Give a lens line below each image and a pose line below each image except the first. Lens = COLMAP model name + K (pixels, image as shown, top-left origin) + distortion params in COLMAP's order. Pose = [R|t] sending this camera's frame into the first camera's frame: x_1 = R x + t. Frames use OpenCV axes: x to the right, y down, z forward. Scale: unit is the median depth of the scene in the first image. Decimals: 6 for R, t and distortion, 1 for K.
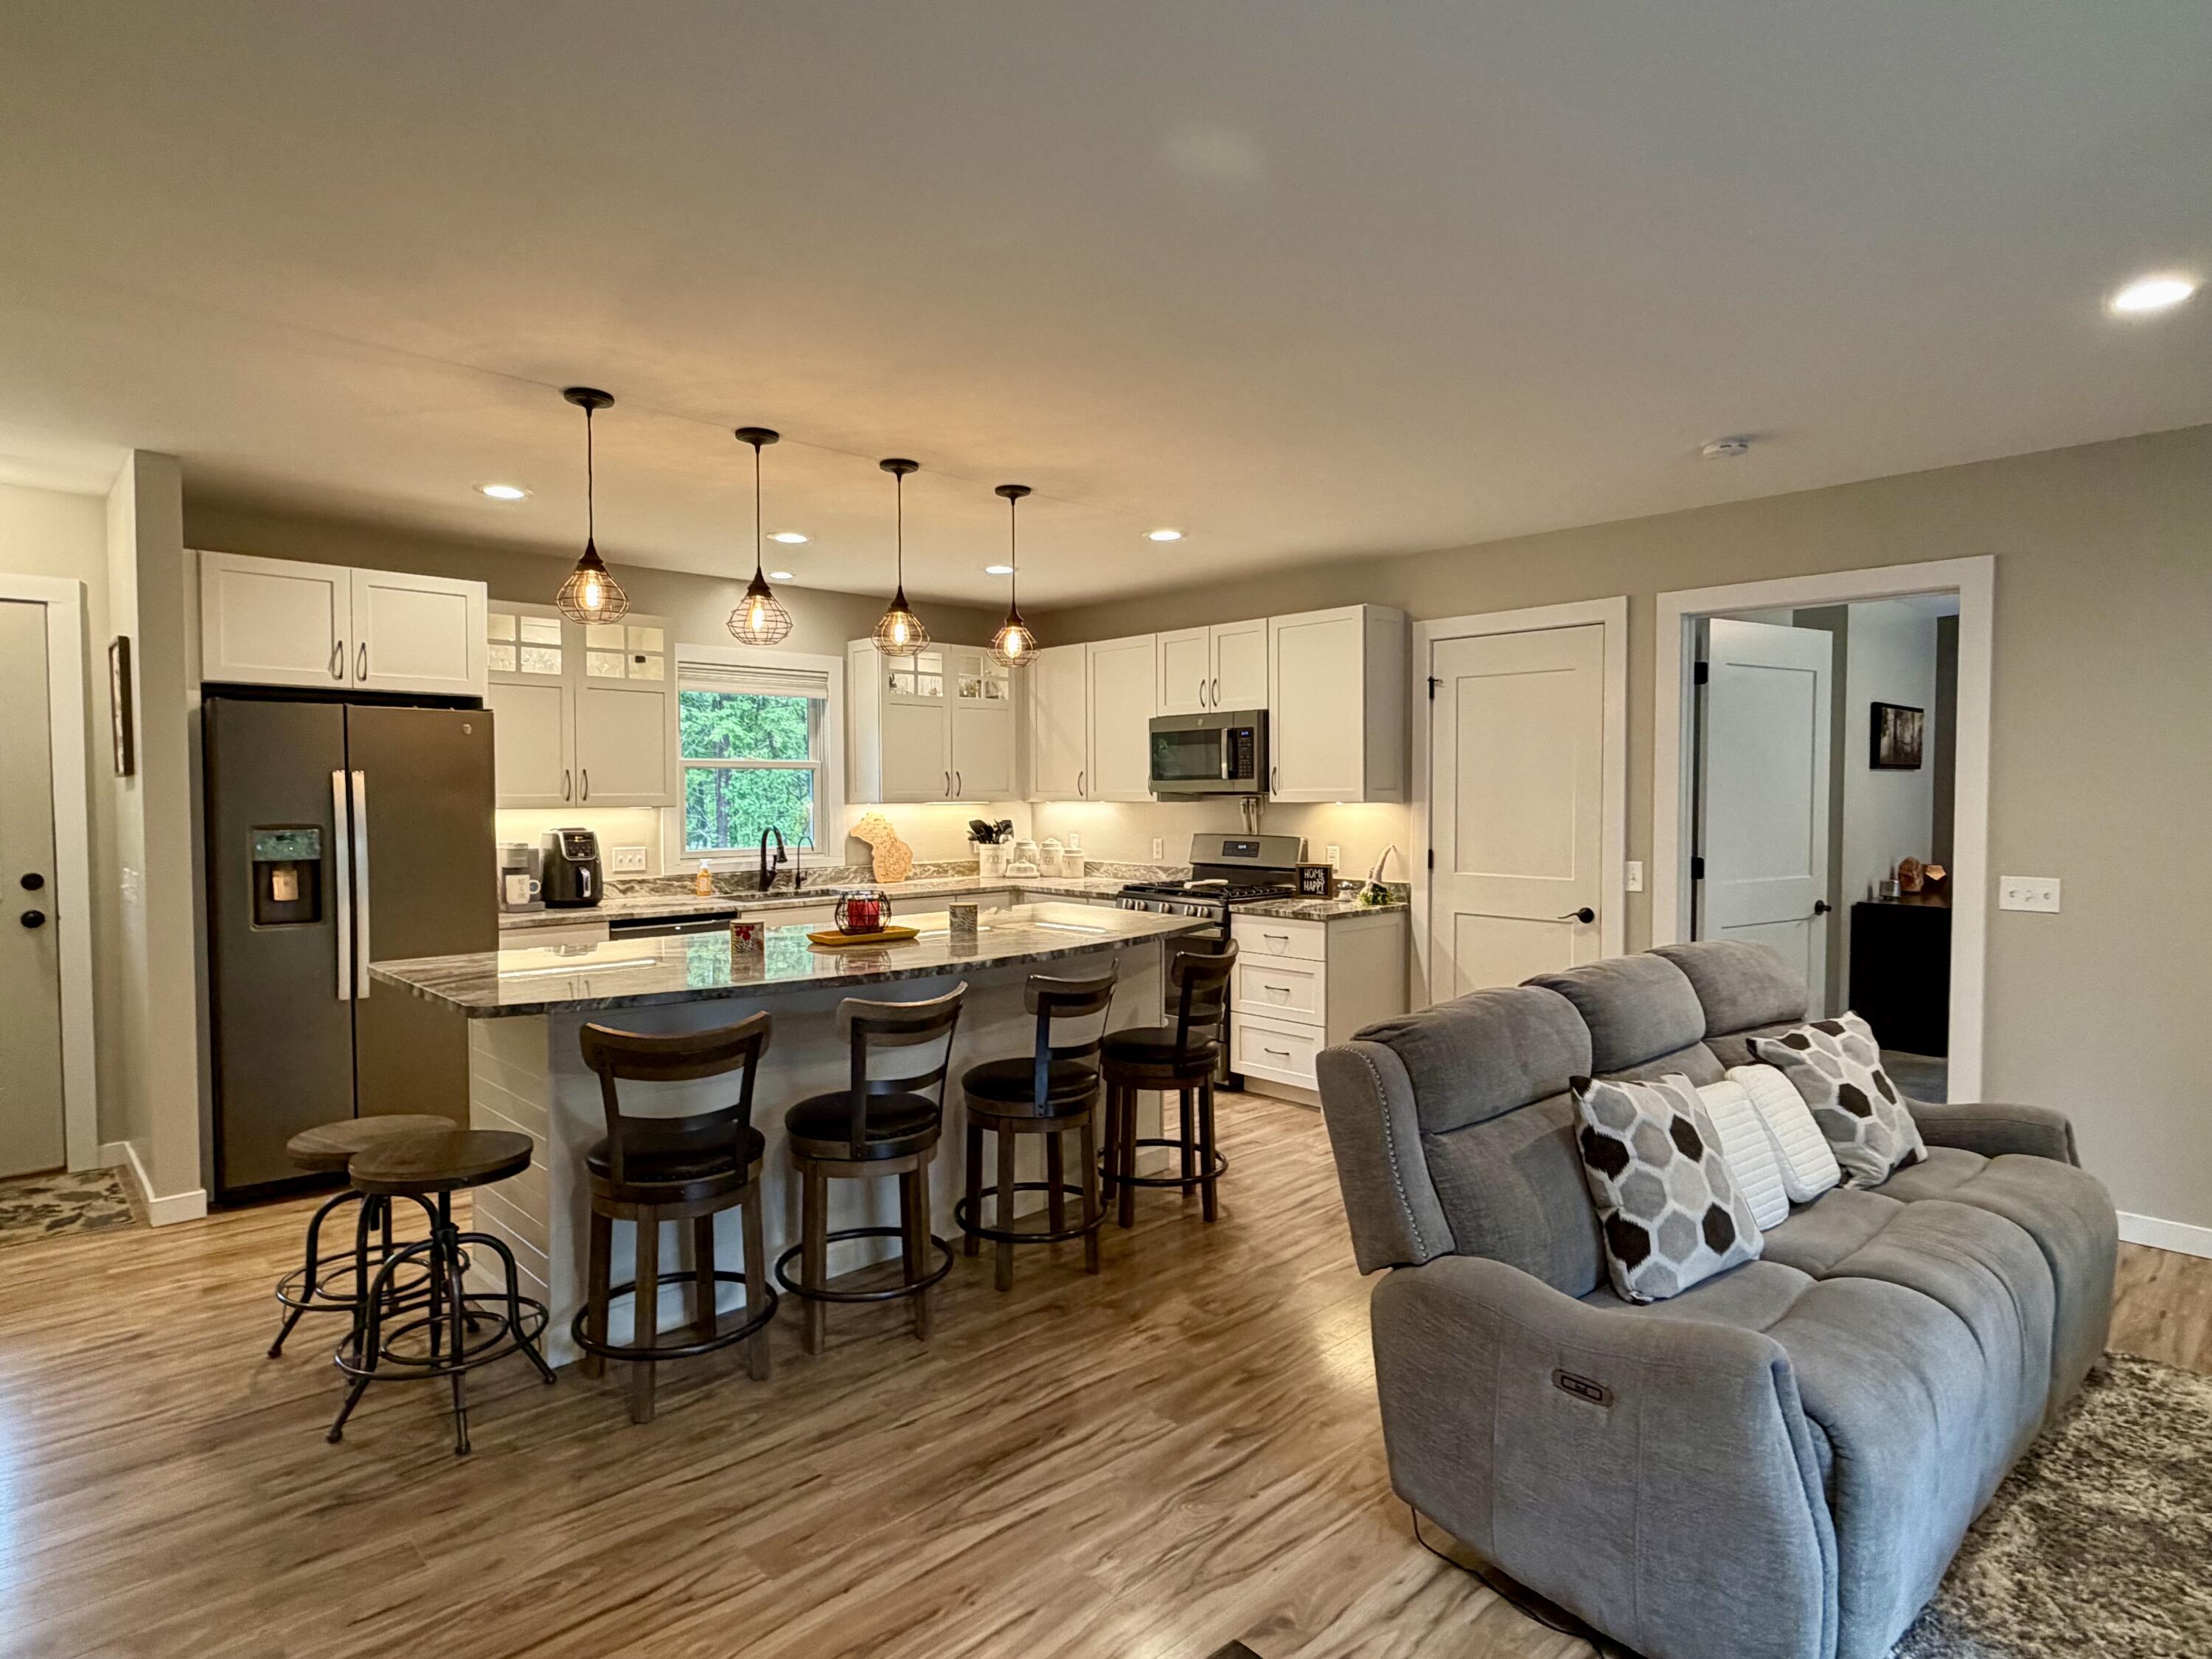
lens RADIAL K [[1213.7, 0, 1106.0], [0, 1213.7, 829.5], [0, 0, 1]] dist [0.002857, -0.001333]
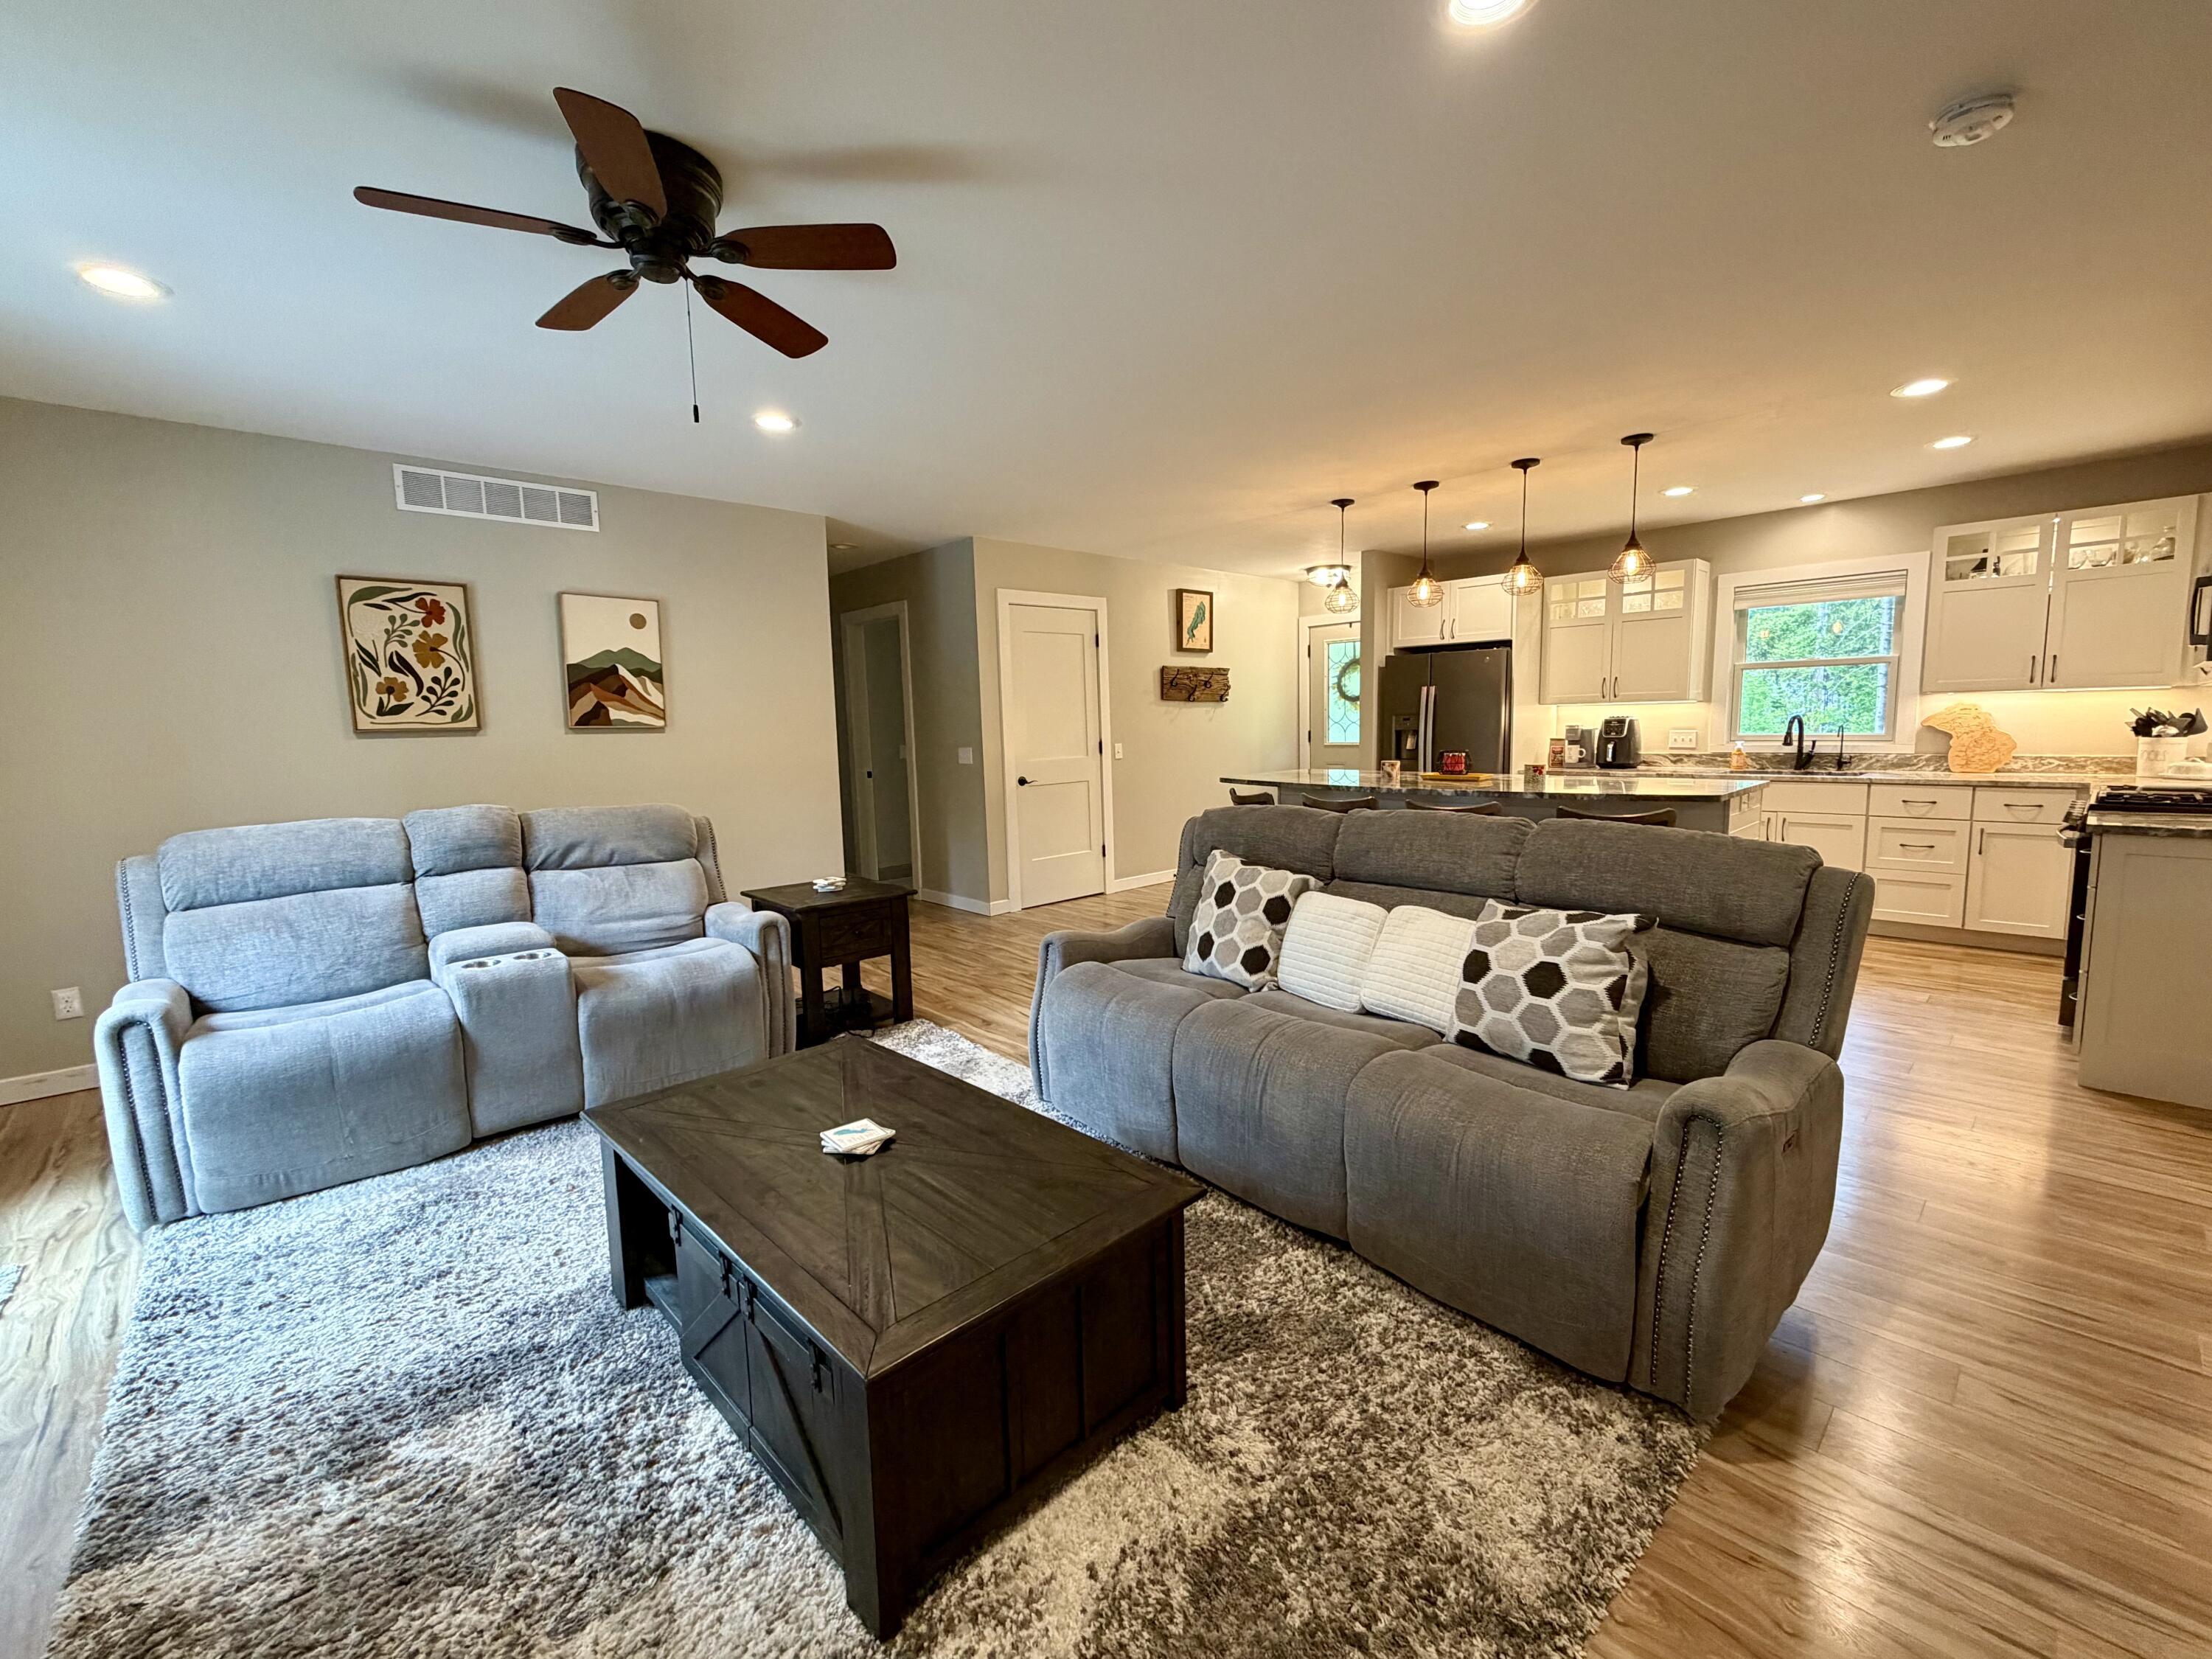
lens RADIAL K [[919.6, 0, 1106.0], [0, 919.6, 829.5], [0, 0, 1]] dist [-0.002095, -0.000310]
pose [[-0.011101, 0.116087, -0.993177, 0.734767], [-0.011622, 0.993156, 0.116214, 0.013444], [0.999871, 0.012833, -0.009676, 0.376700]]
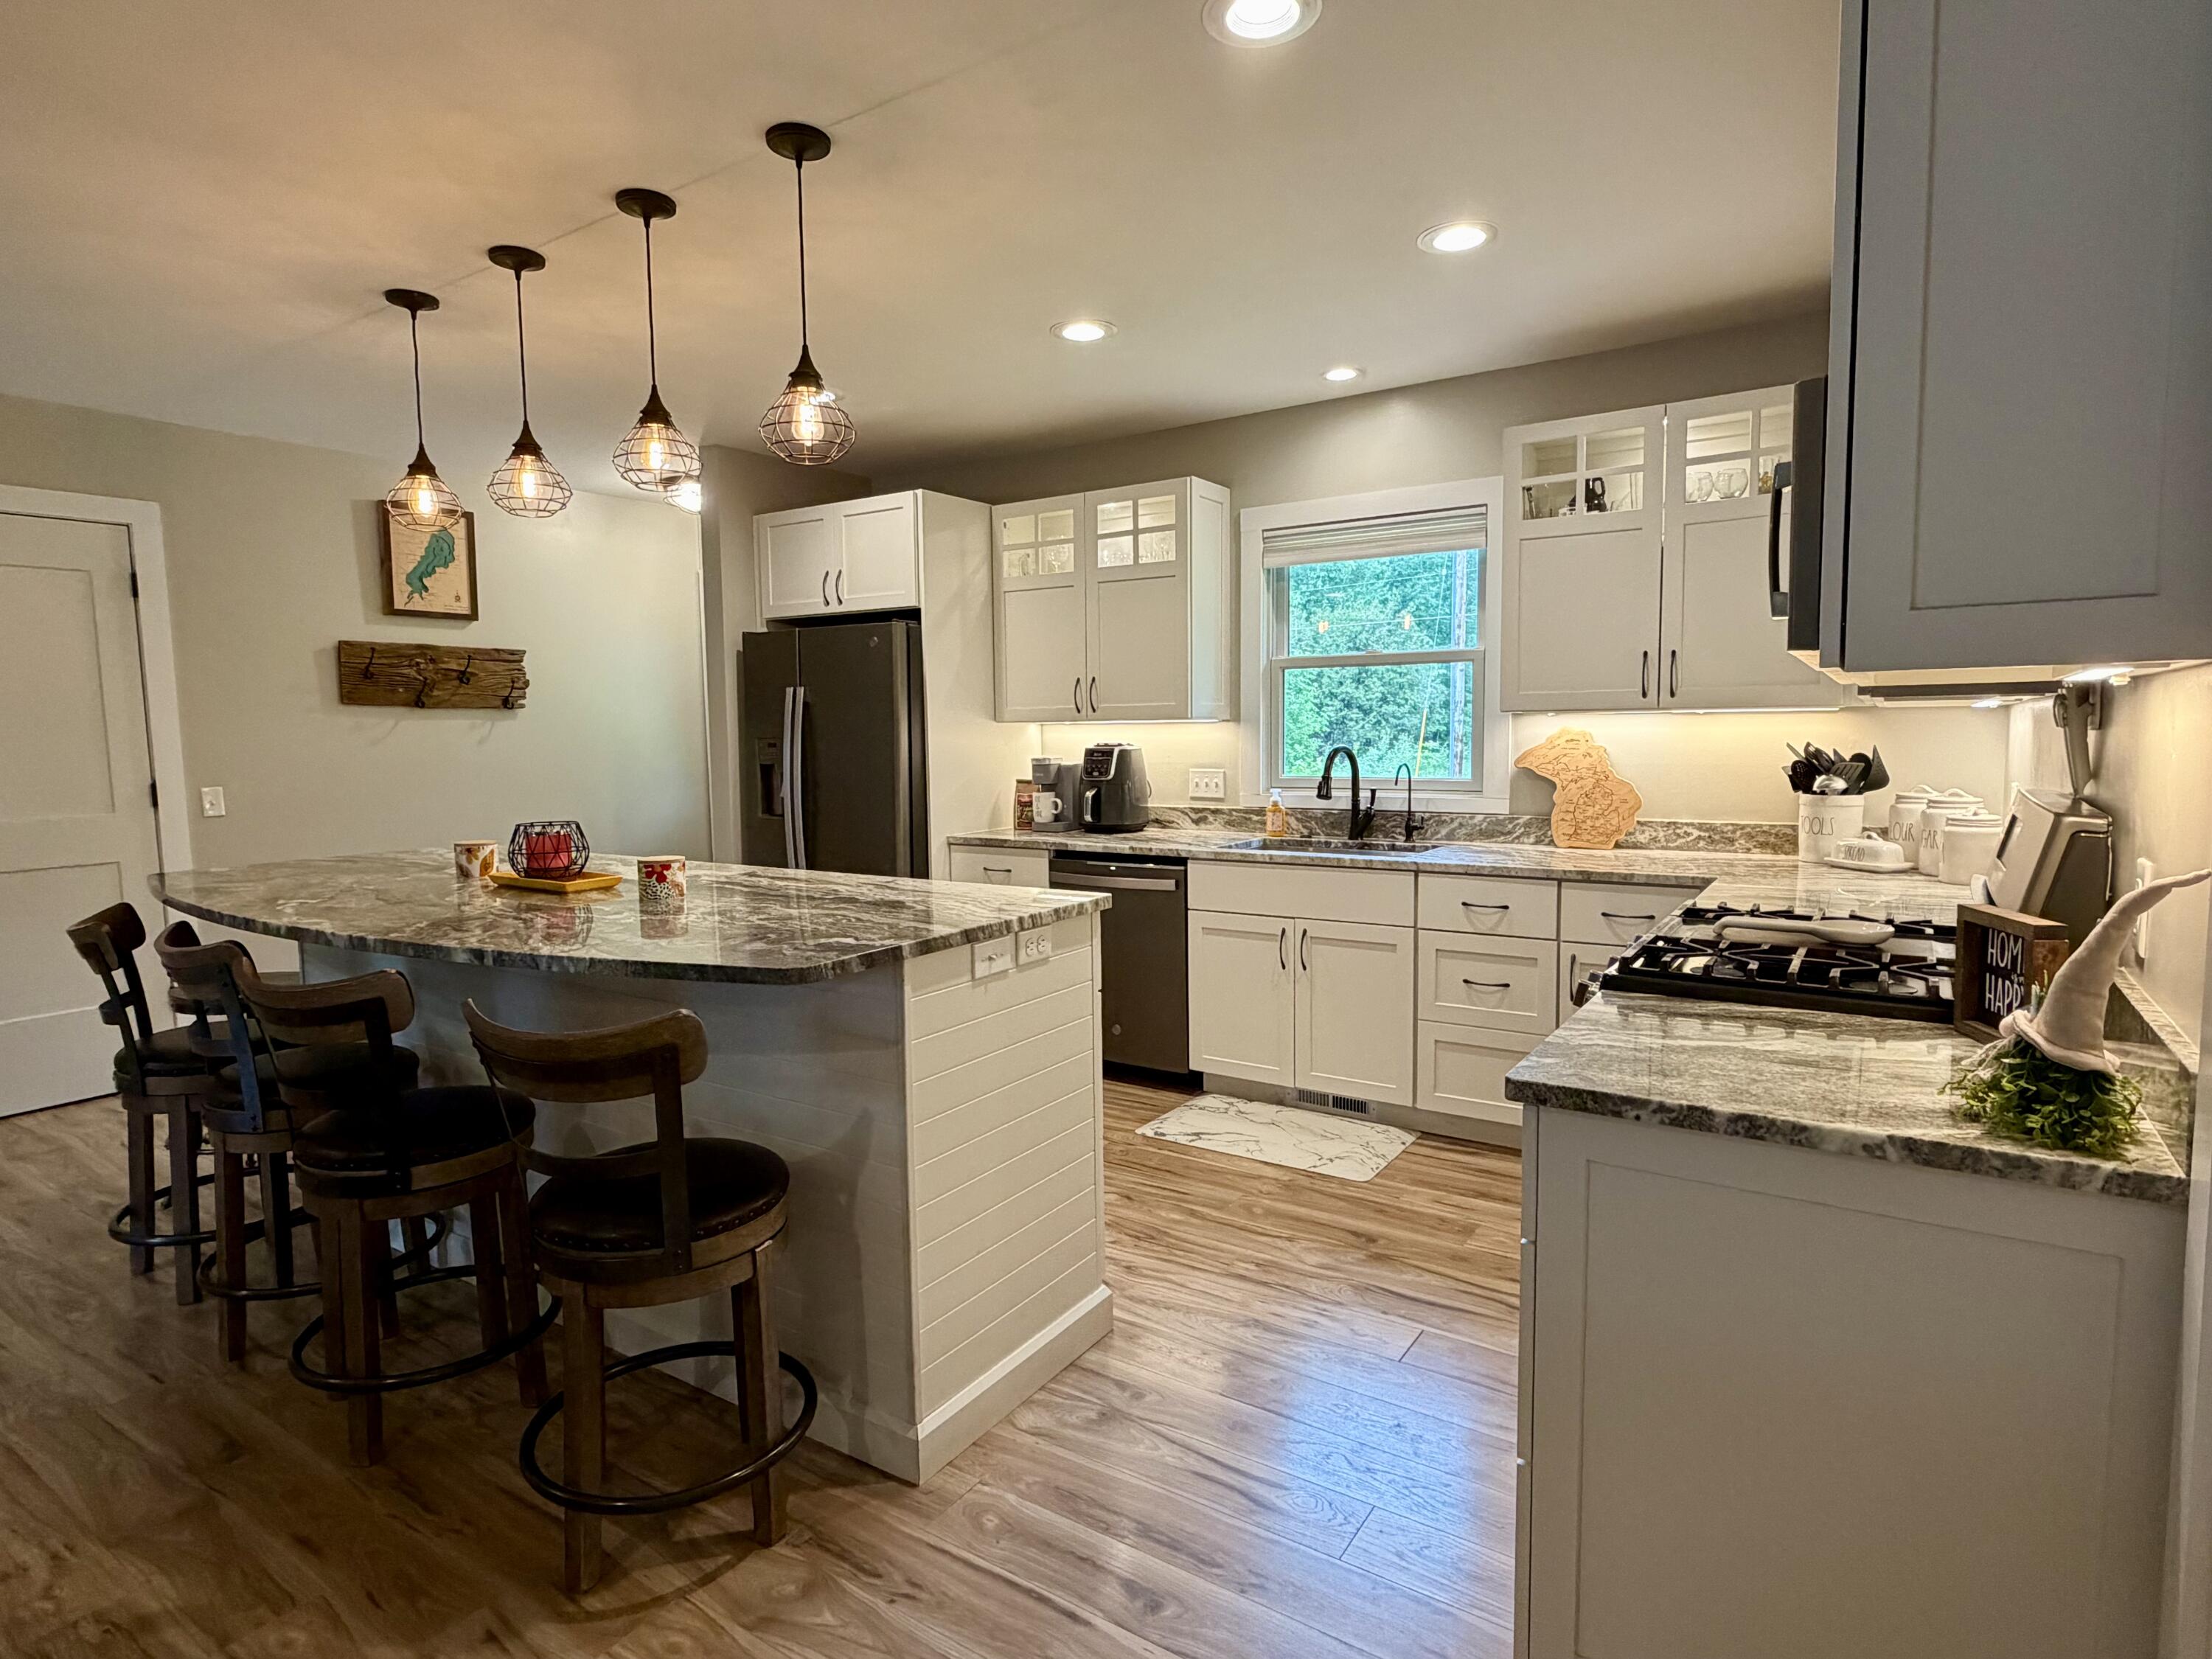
lens RADIAL K [[1172.3, 0, 1106.0], [0, 1172.3, 829.5], [0, 0, 1]] dist [-0.000906, 0.000175]
pose [[0.216785, 0.081653, -0.972799, 0.406485], [-0.021170, 0.996655, 0.078938, -0.006537], [0.975990, 0.003482, 0.217789, 0.822434]]
